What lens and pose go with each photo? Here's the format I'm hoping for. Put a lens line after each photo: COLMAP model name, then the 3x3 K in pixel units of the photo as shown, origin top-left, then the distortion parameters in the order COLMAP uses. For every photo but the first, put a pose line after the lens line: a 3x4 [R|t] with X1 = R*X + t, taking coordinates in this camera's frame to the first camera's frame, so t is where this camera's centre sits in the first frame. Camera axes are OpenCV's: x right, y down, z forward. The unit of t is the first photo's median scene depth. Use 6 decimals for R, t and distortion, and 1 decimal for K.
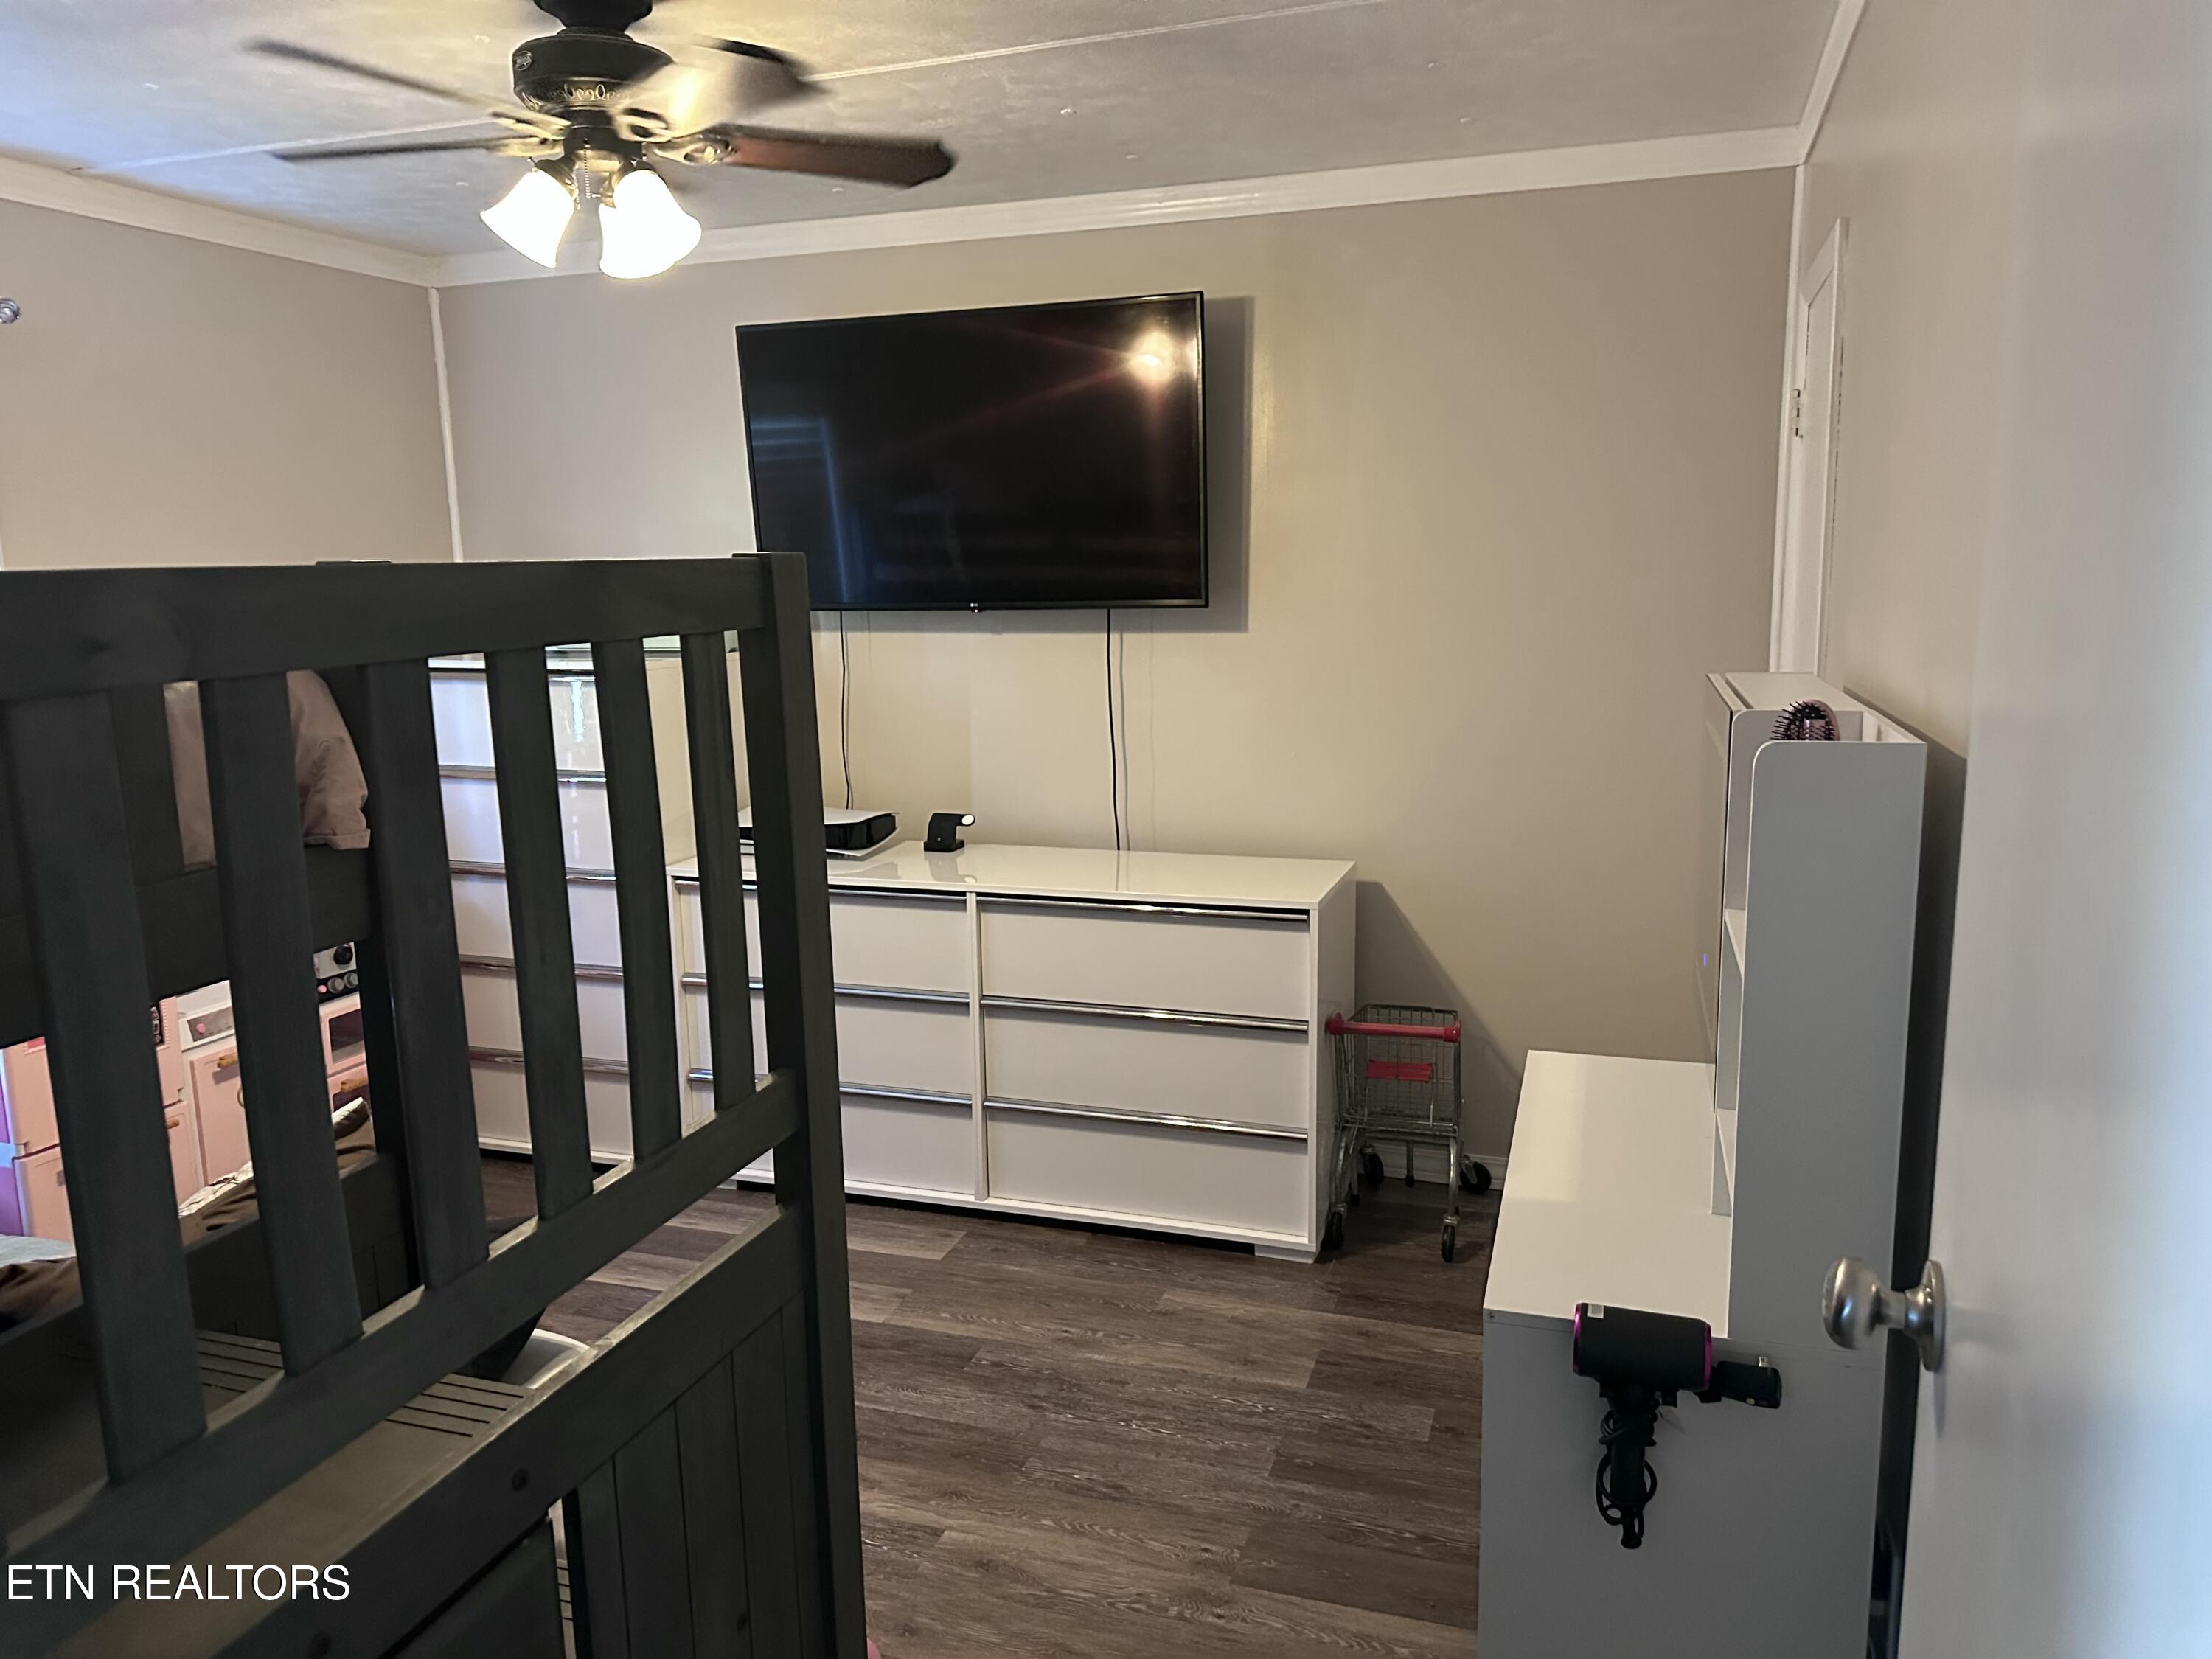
lens RADIAL K [[1577.8, 0, 1106.0], [0, 1577.8, 829.5], [0, 0, 1]] dist [0.145177, -0.188032]
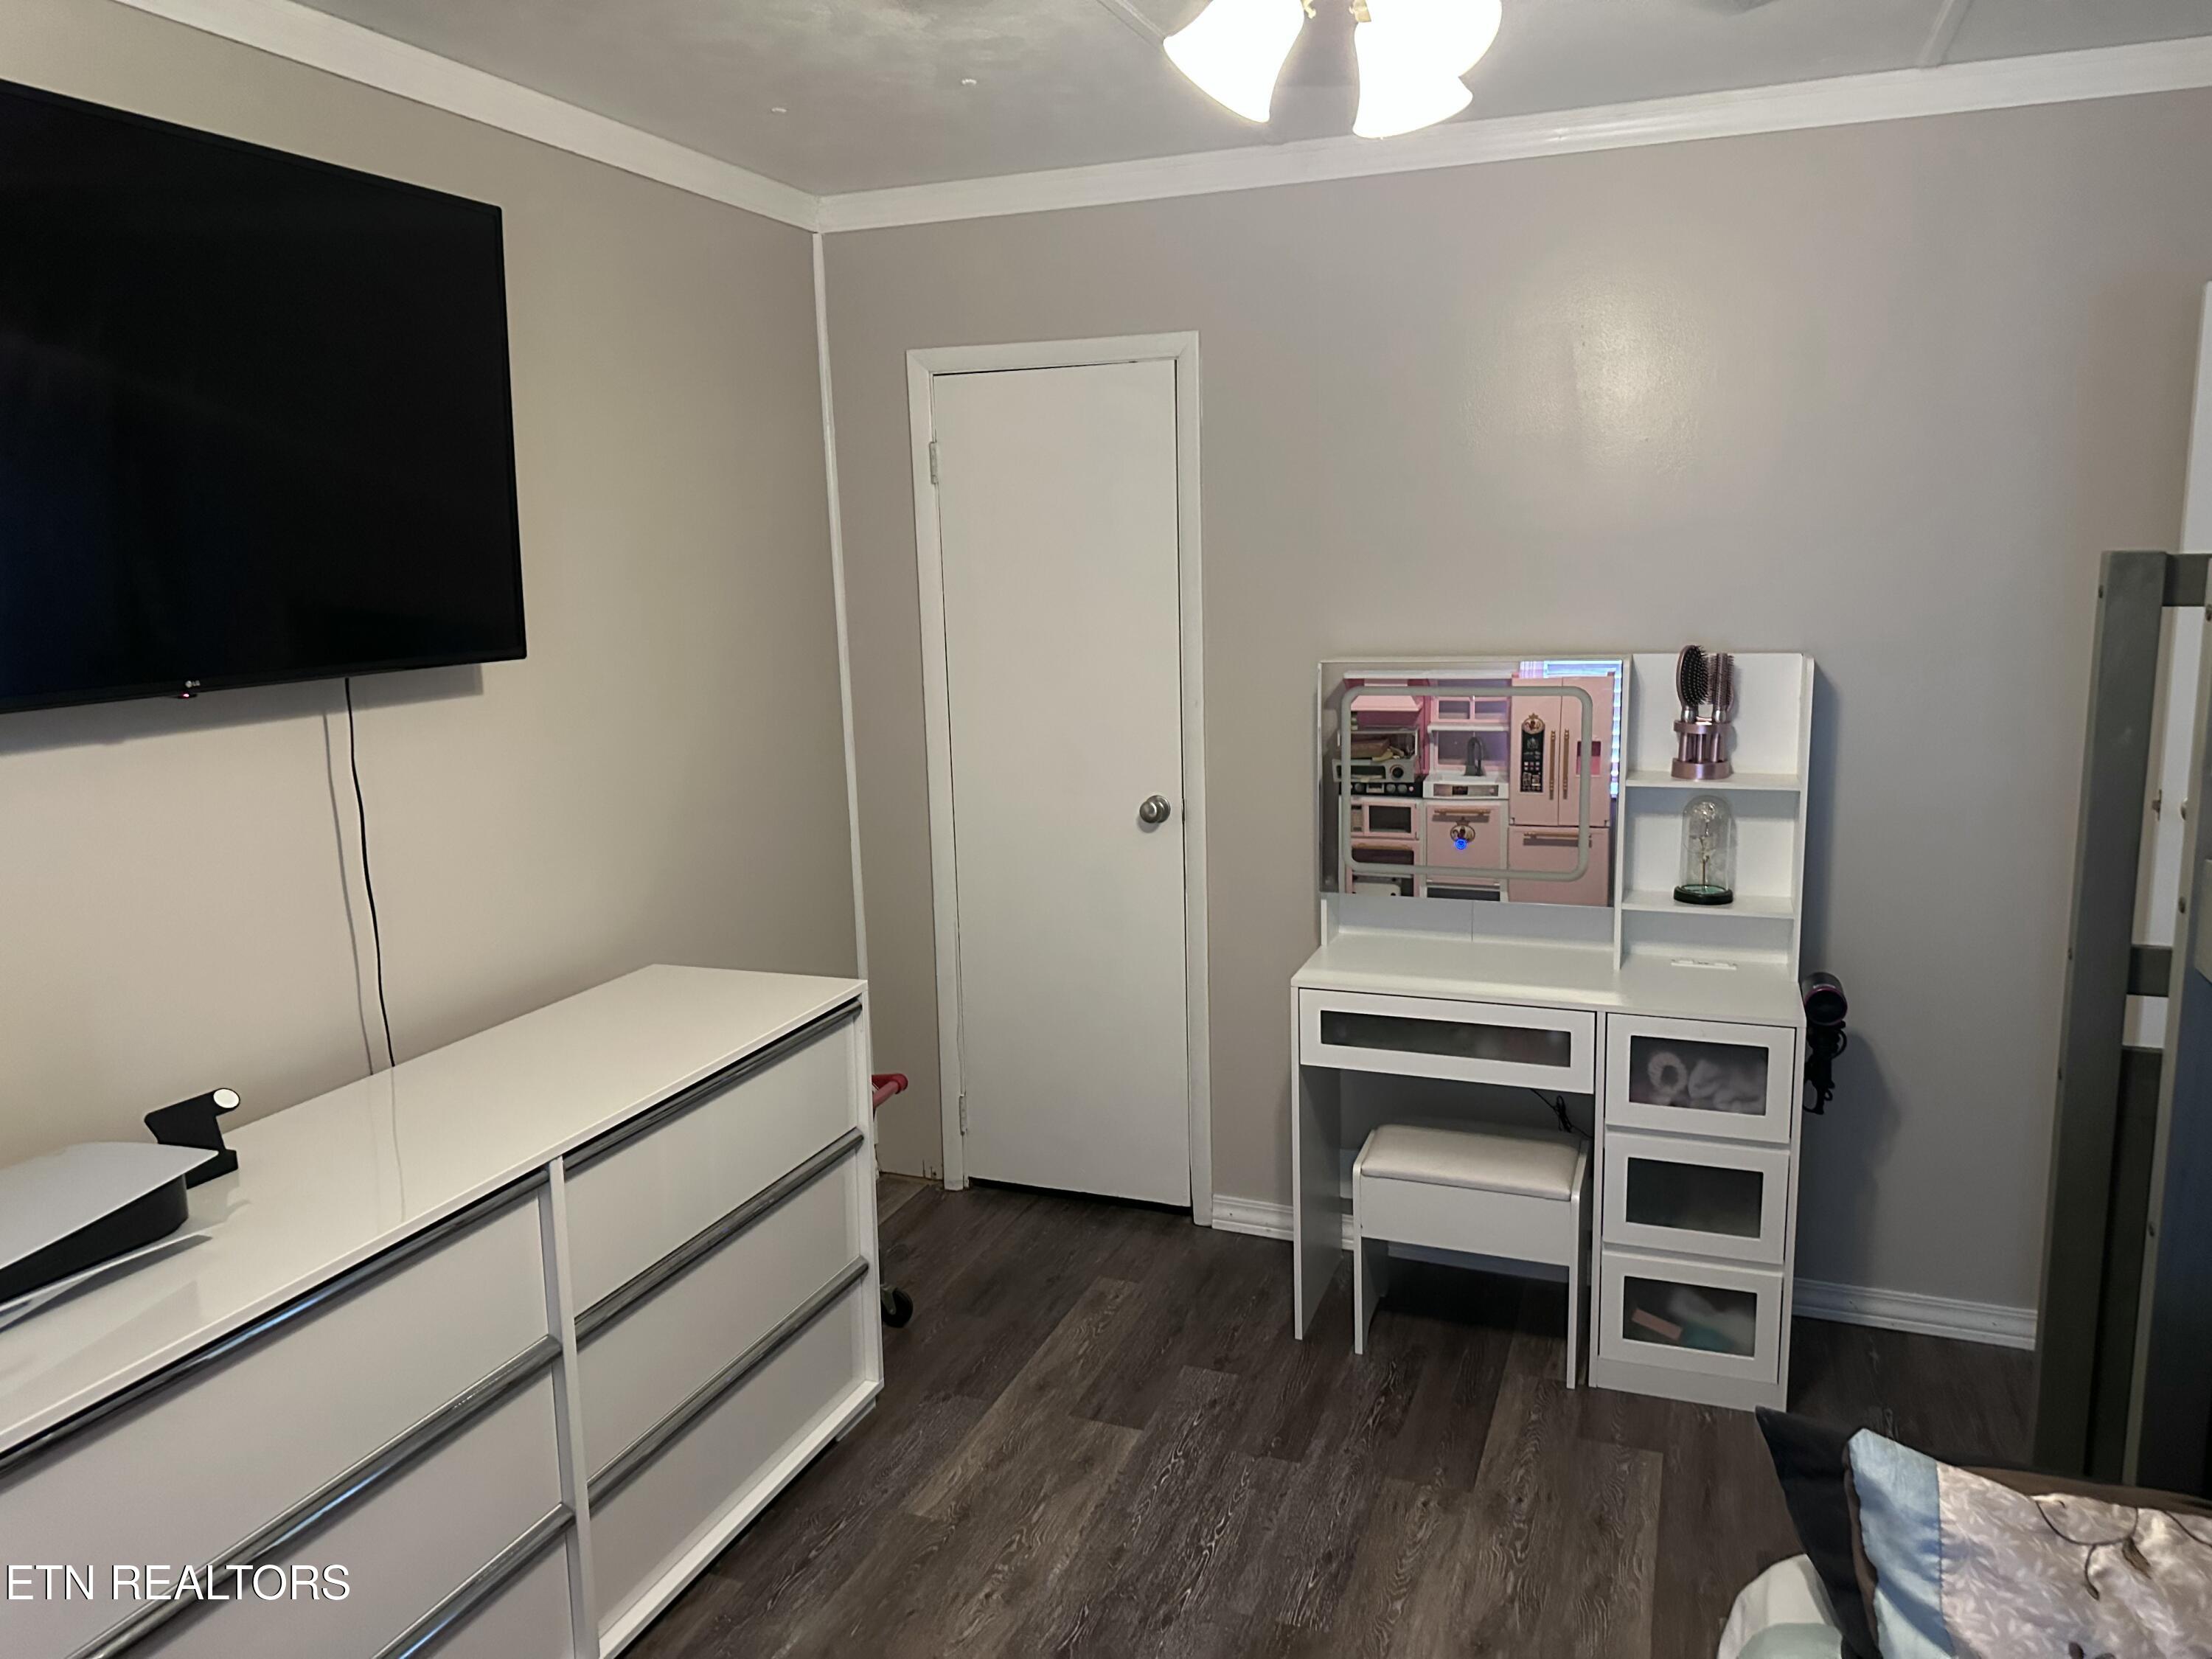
lens RADIAL K [[1577.8, 0, 1106.0], [0, 1577.8, 829.5], [0, 0, 1]] dist [0.145177, -0.188032]
pose [[0.022834, -0.149065, 0.988564, -0.776905], [0.184875, 0.972397, 0.142357, -0.149456], [-0.982497, 0.179510, 0.049762, 0.894247]]
